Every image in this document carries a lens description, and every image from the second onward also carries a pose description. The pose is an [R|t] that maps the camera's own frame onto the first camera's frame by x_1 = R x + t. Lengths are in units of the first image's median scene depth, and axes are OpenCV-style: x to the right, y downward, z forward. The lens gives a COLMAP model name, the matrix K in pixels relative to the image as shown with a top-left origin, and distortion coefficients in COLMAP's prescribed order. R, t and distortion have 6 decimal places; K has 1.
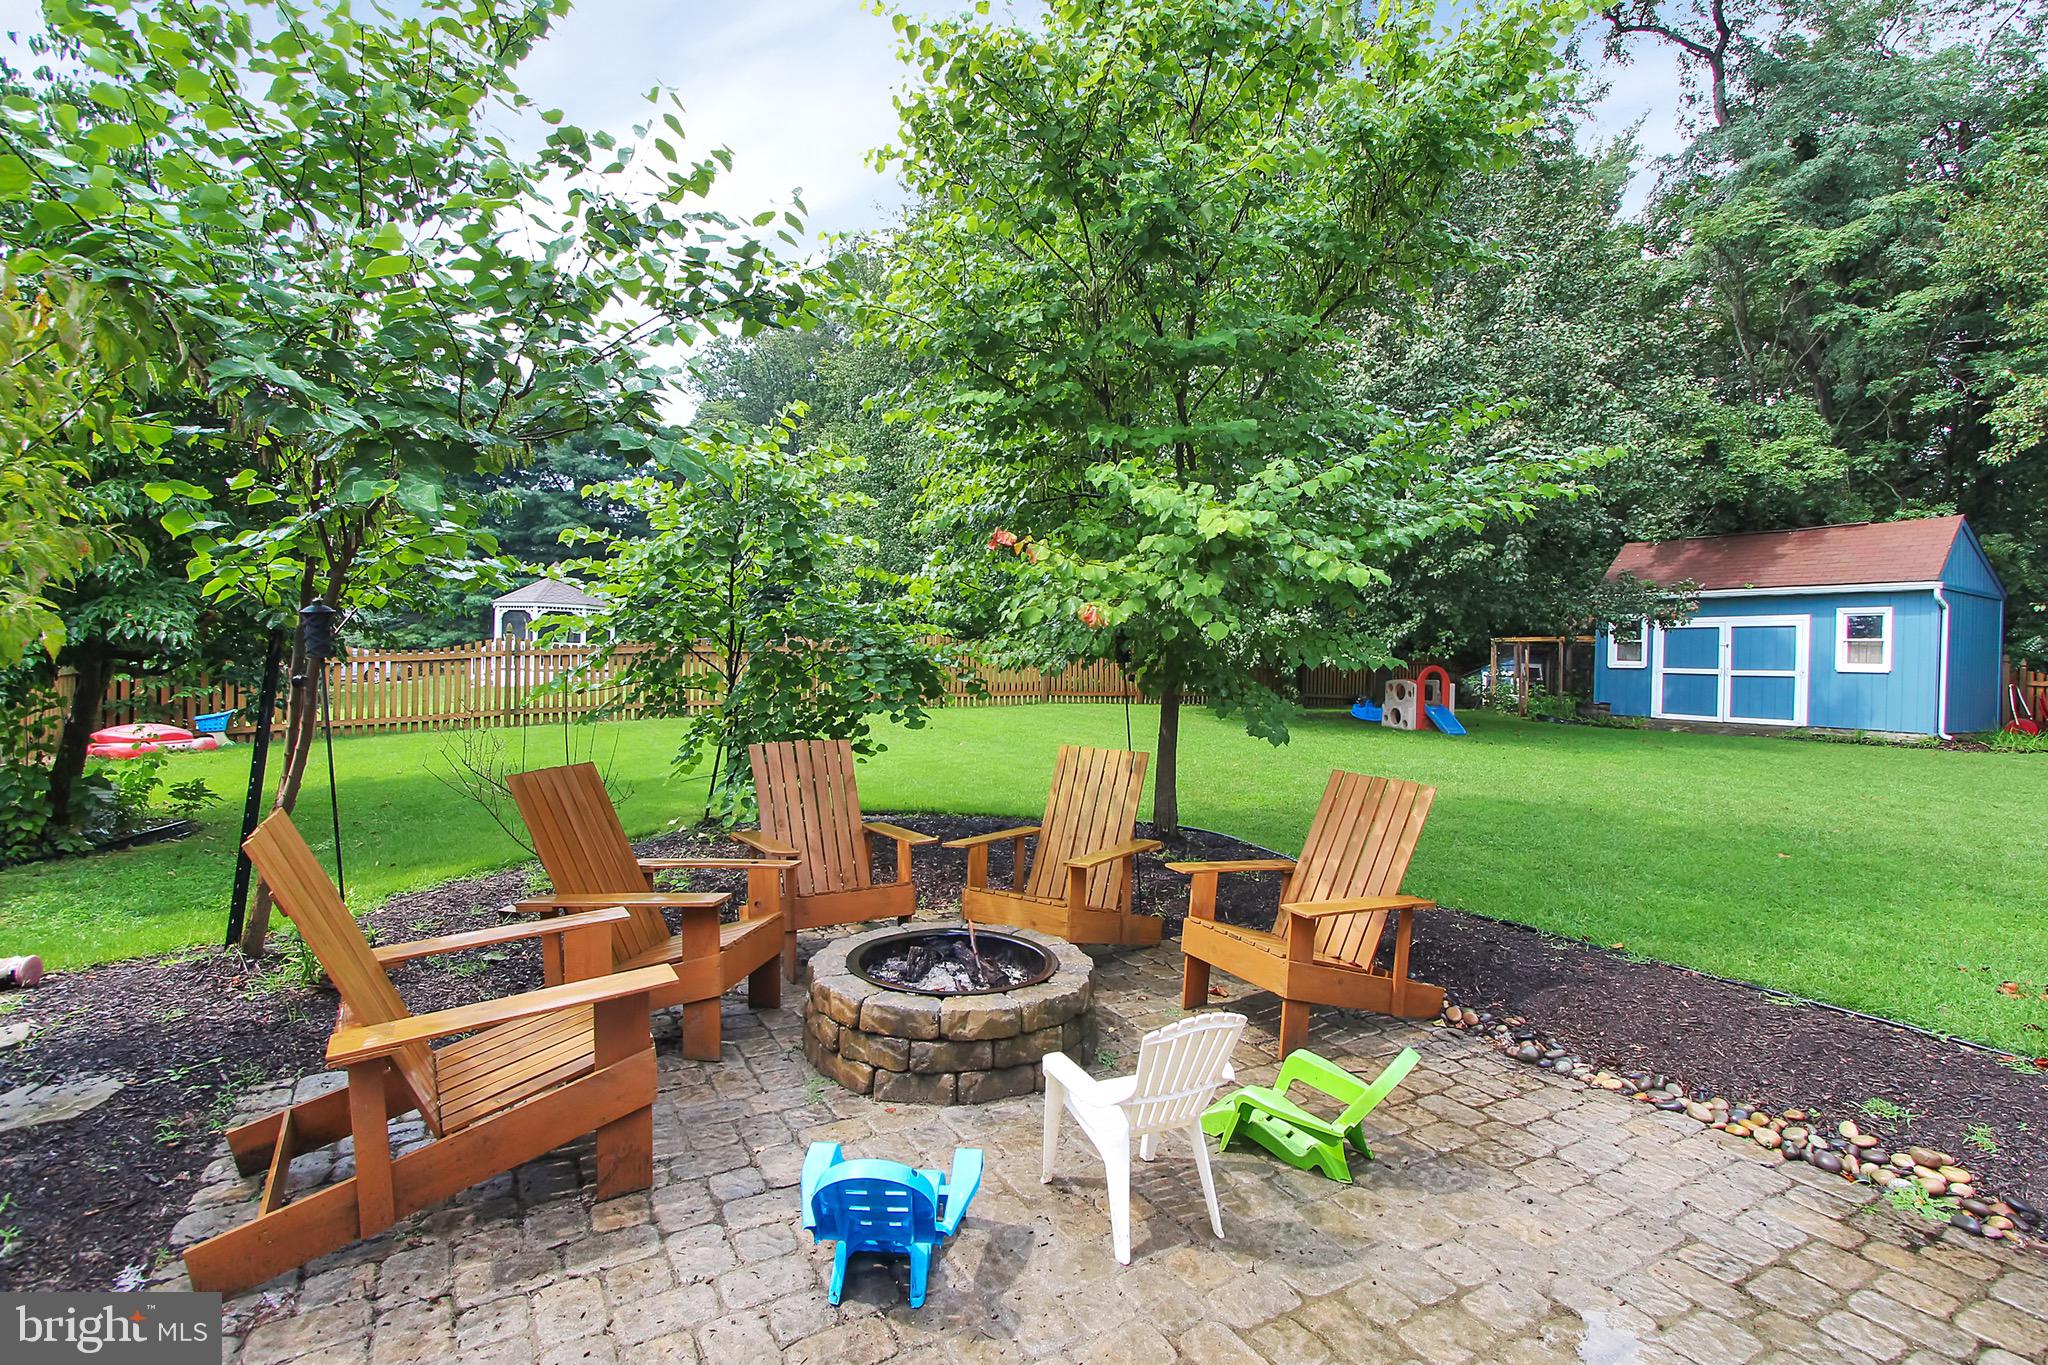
lens RADIAL K [[936.6, 0, 1023.0], [0, 936.6, 674.0], [0, 0, 1]] dist [-0.009918, -0.000247]
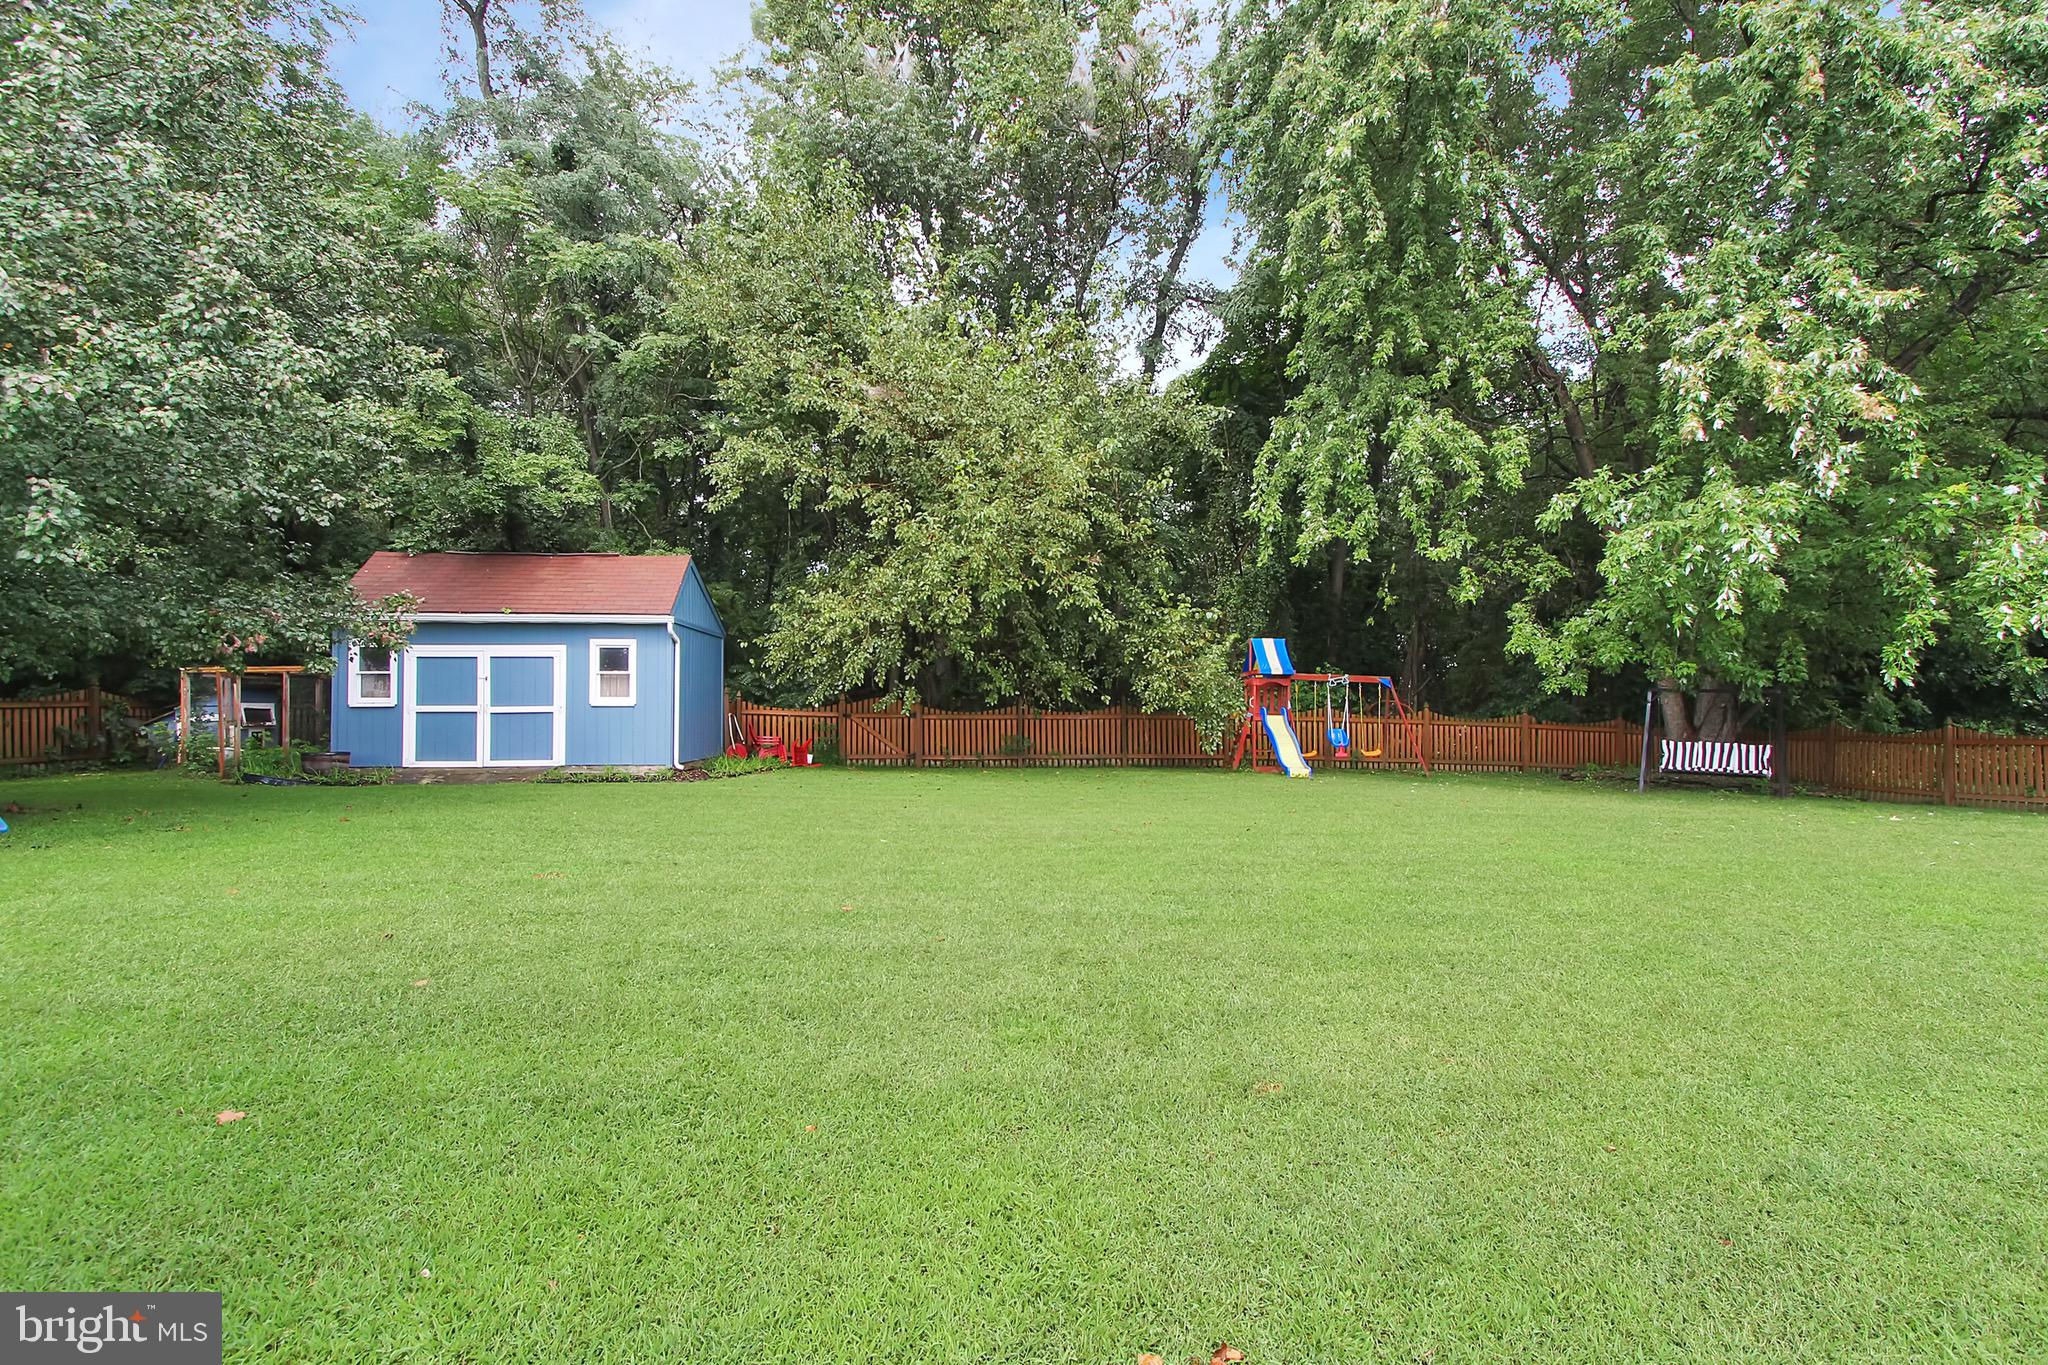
lens RADIAL K [[936.6, 0, 1023.9], [0, 936.6, 684.9], [0, 0, 1]] dist [-0.009918, -0.000247]
pose [[0.459768, -0.000448, 0.888039, 0.216356], [0.026384, 0.999565, -0.013156, 0.000440], [-0.887647, 0.029479, 0.459580, 0.157096]]
